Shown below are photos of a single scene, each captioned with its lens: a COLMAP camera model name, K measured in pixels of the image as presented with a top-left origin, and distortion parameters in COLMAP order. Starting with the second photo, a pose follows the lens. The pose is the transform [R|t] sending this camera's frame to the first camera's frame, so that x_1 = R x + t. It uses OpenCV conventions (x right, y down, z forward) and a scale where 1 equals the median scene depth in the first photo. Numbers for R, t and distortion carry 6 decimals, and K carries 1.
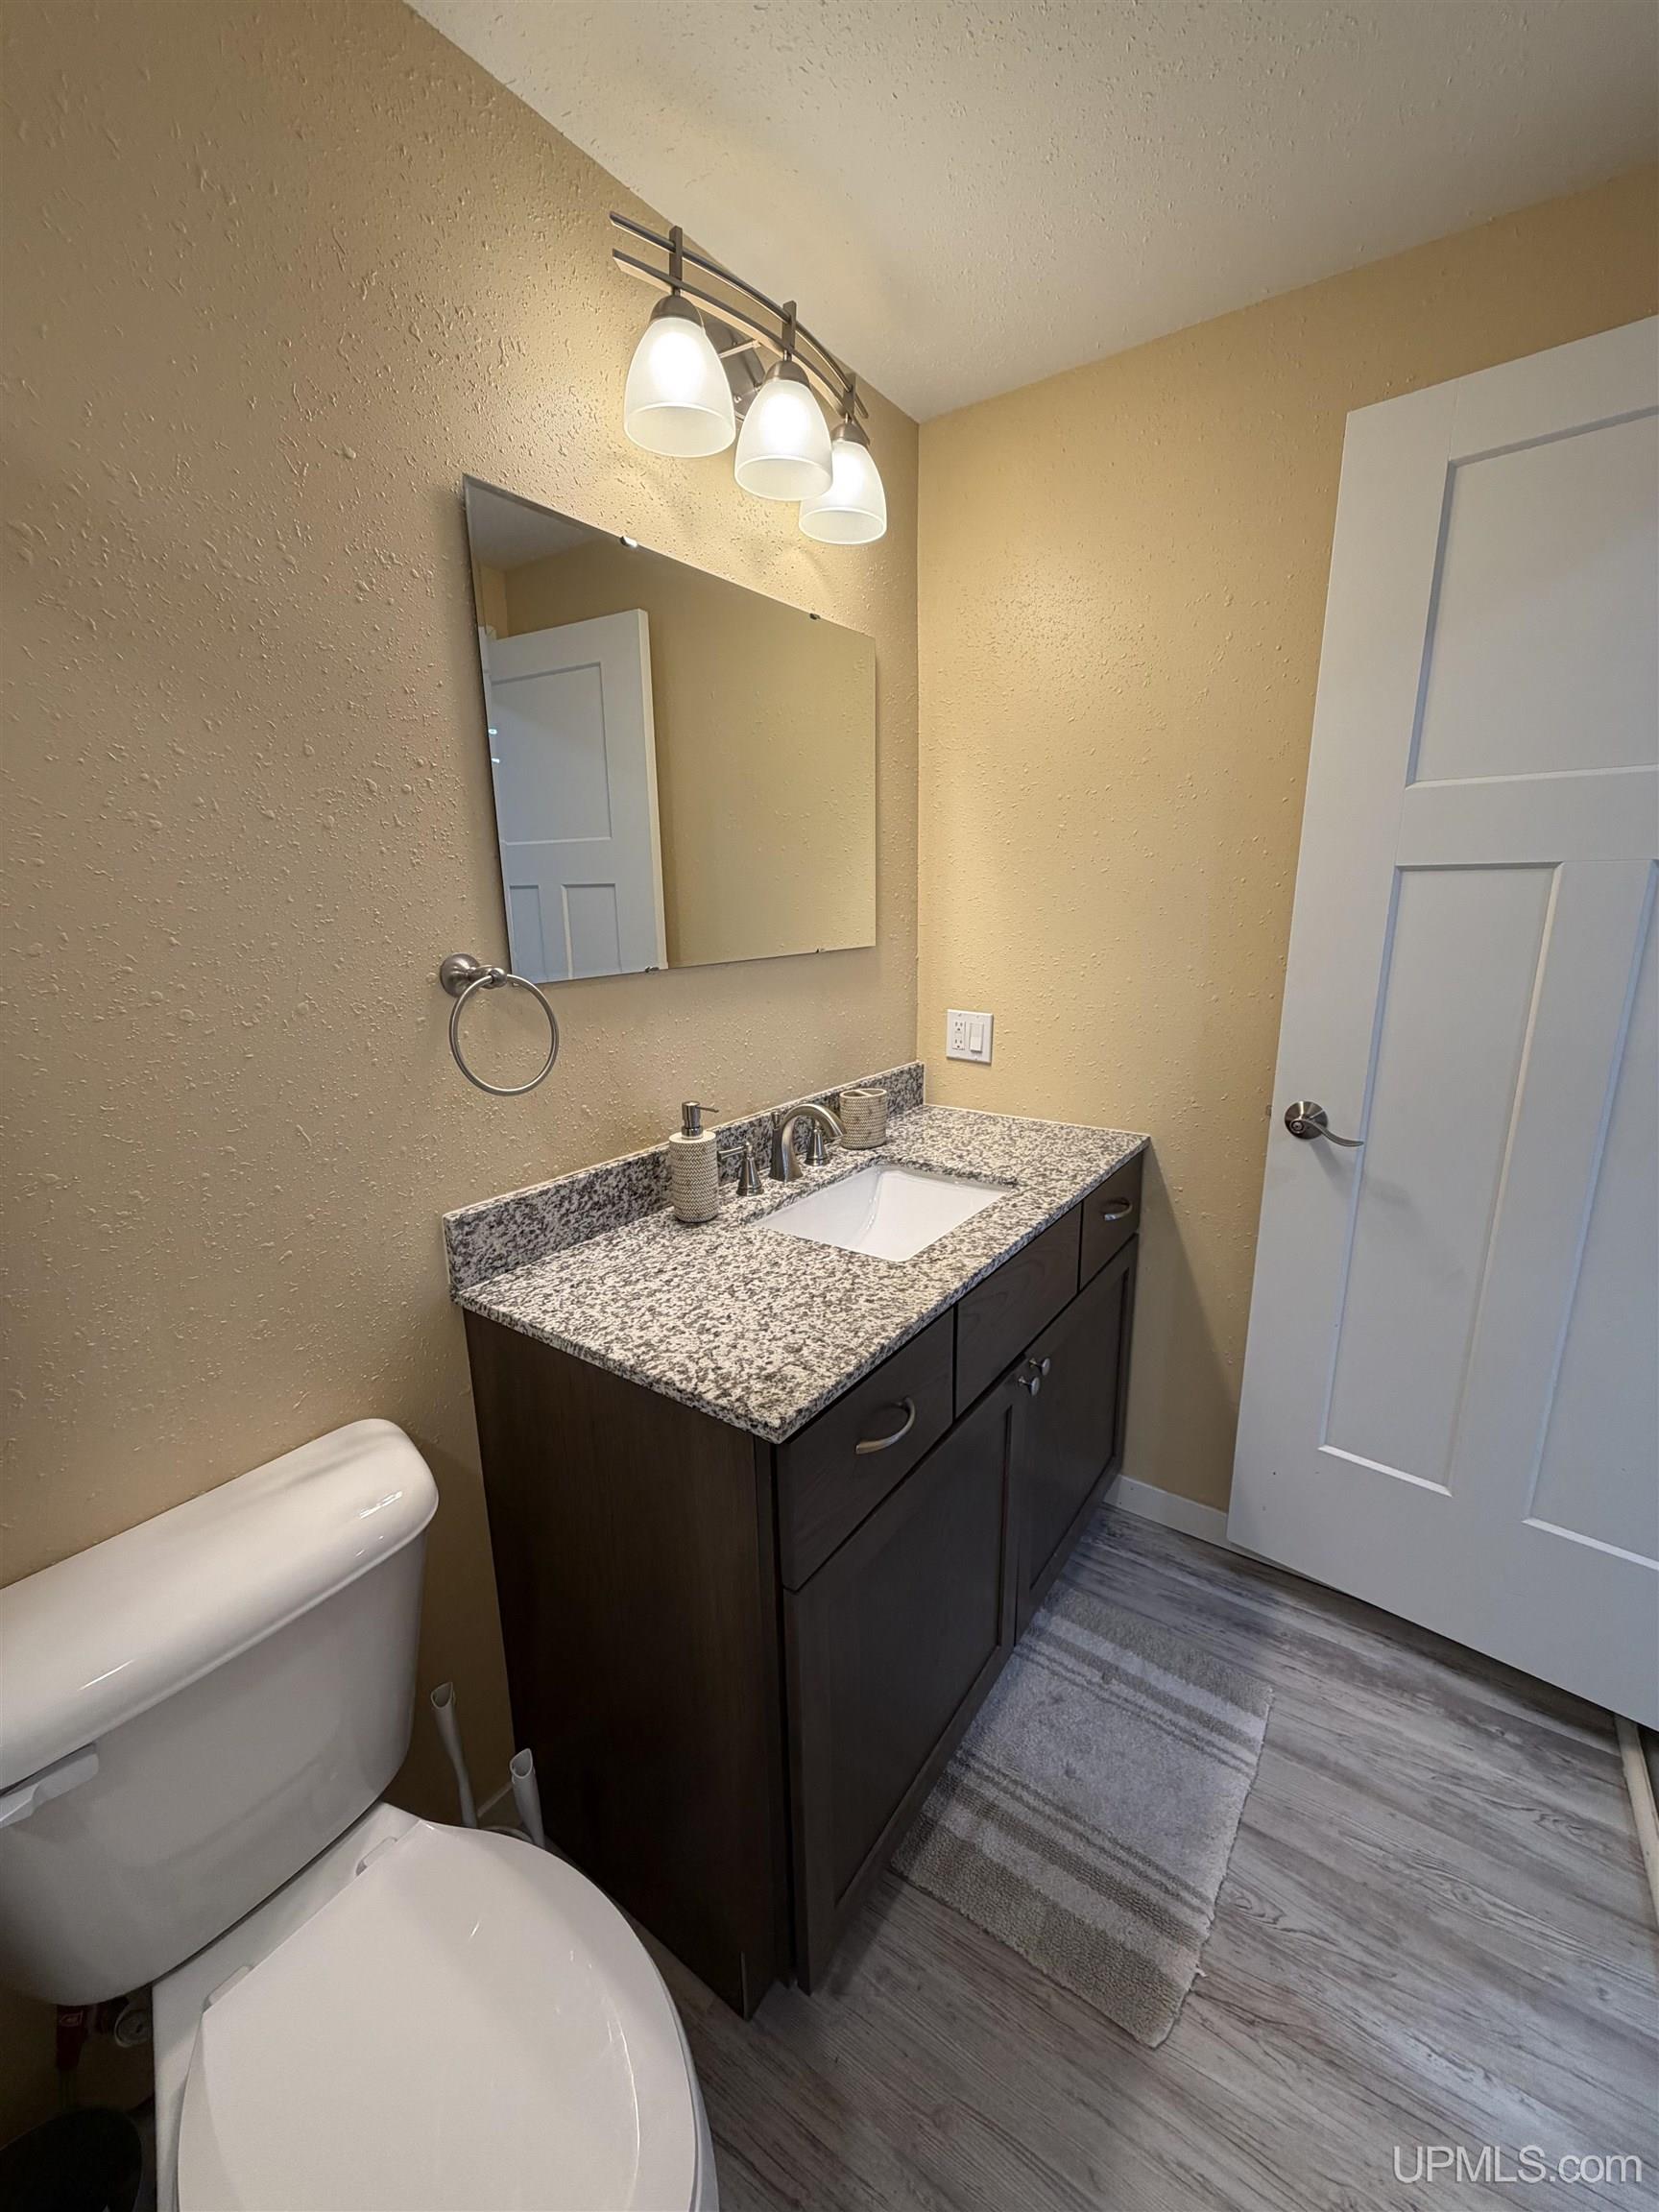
lens RADIAL K [[872.9, 0, 830.3], [0, 872.9, 1102.6], [0, 0, 1]] dist [-0.000652, -0.000144]
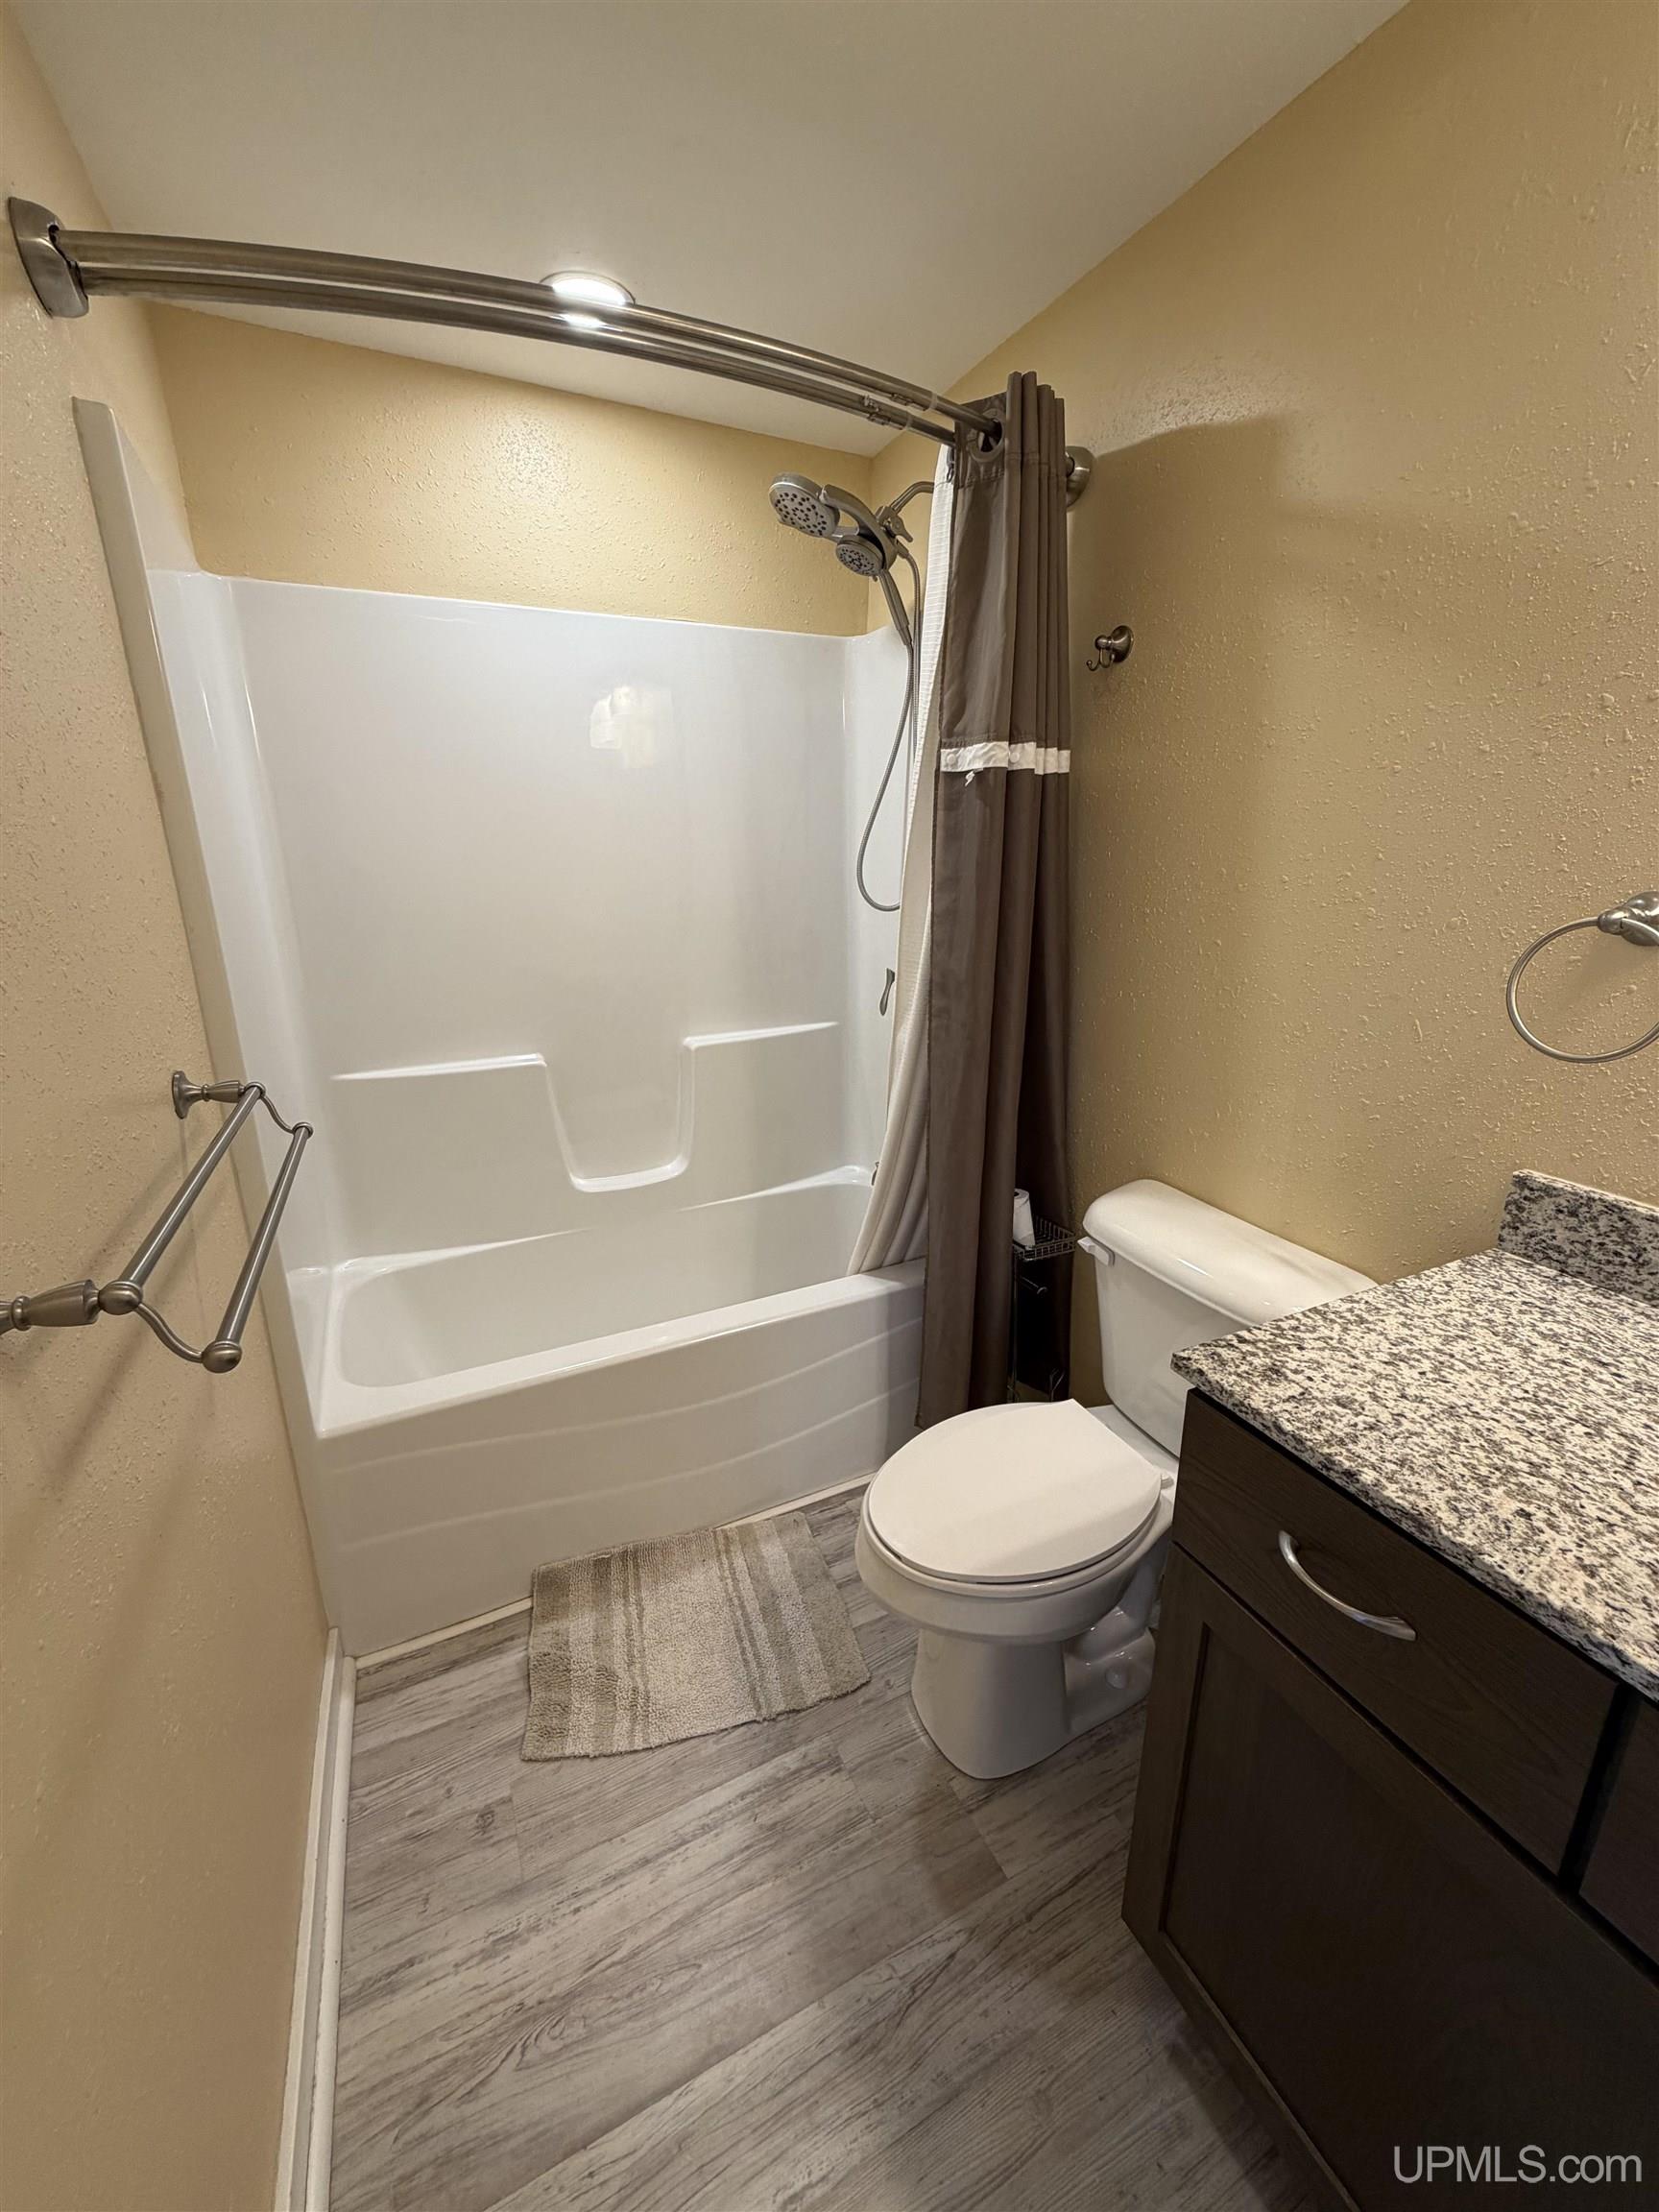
lens RADIAL K [[872.9, 0, 833.3], [0, 872.9, 1102.3], [0, 0, 1]] dist [-0.000652, -0.000144]
pose [[-0.487283, 0.269474, -0.830625, 0.703054], [-0.187864, 0.896573, 0.401079, -0.178744], [0.852797, 0.351484, -0.386260, 0.733252]]
